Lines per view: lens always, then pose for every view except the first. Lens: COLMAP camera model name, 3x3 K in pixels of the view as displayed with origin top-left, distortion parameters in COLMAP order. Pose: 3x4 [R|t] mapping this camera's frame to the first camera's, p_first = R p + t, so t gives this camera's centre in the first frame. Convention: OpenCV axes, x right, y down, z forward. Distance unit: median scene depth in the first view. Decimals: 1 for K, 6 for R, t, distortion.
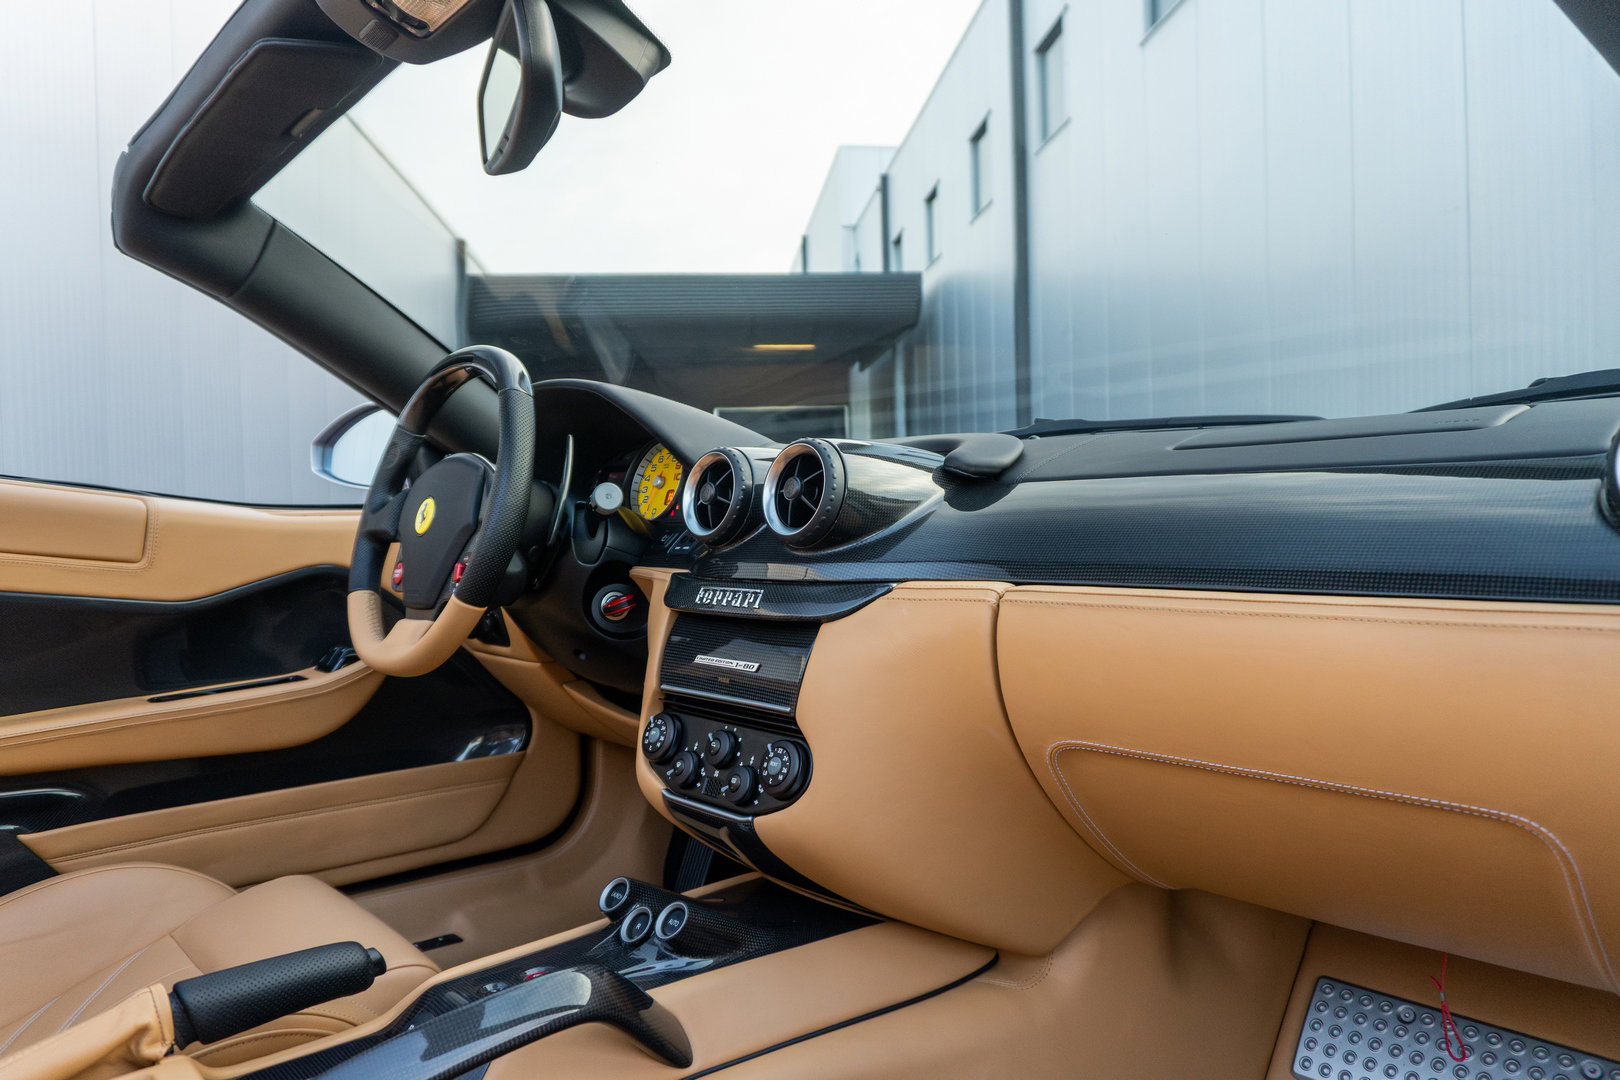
lens RADIAL K [[1092.4, 0, 797.5], [0, 1092.4, 534.2], [0, 0, 1]] dist [-0.005675, -0.012249]
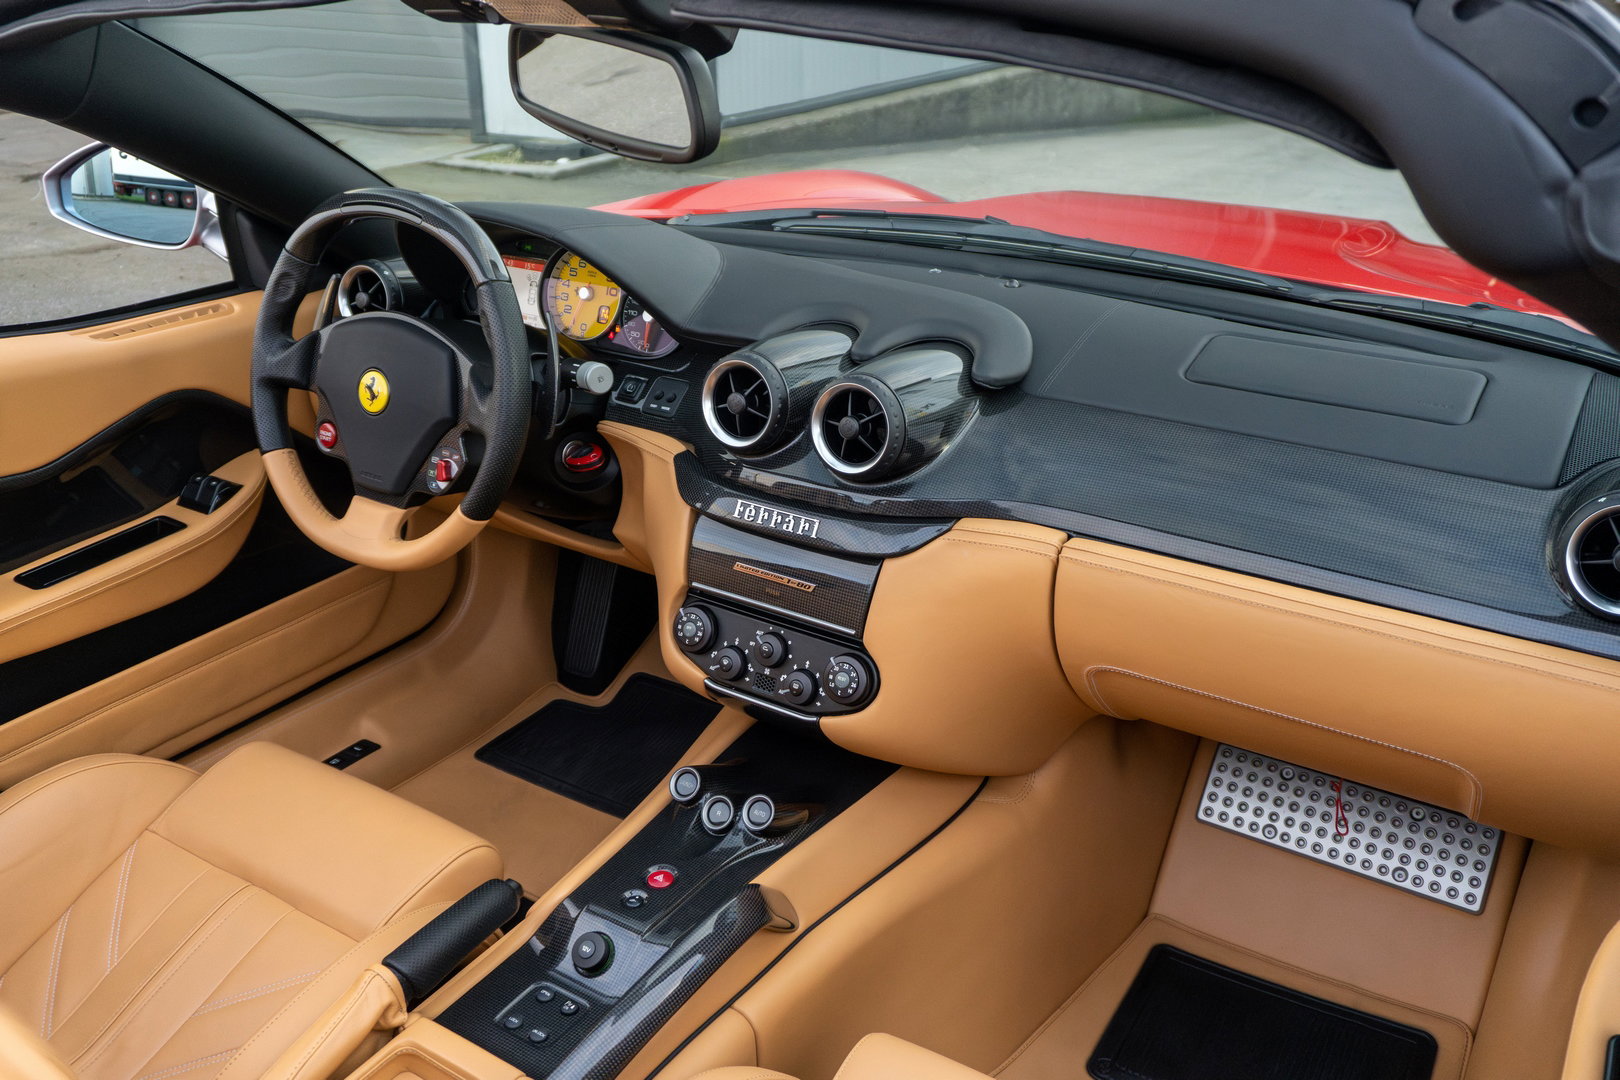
lens RADIAL K [[1364.1, 0, 815.1], [0, 1364.1, 535.6], [0, 0, 1]] dist [0.001992, -0.005803]
pose [[0.961754, -0.092996, 0.257644, -0.359782], [-0.013782, 0.922981, 0.384598, -0.423459], [-0.273567, -0.373440, 0.886400, -0.170042]]
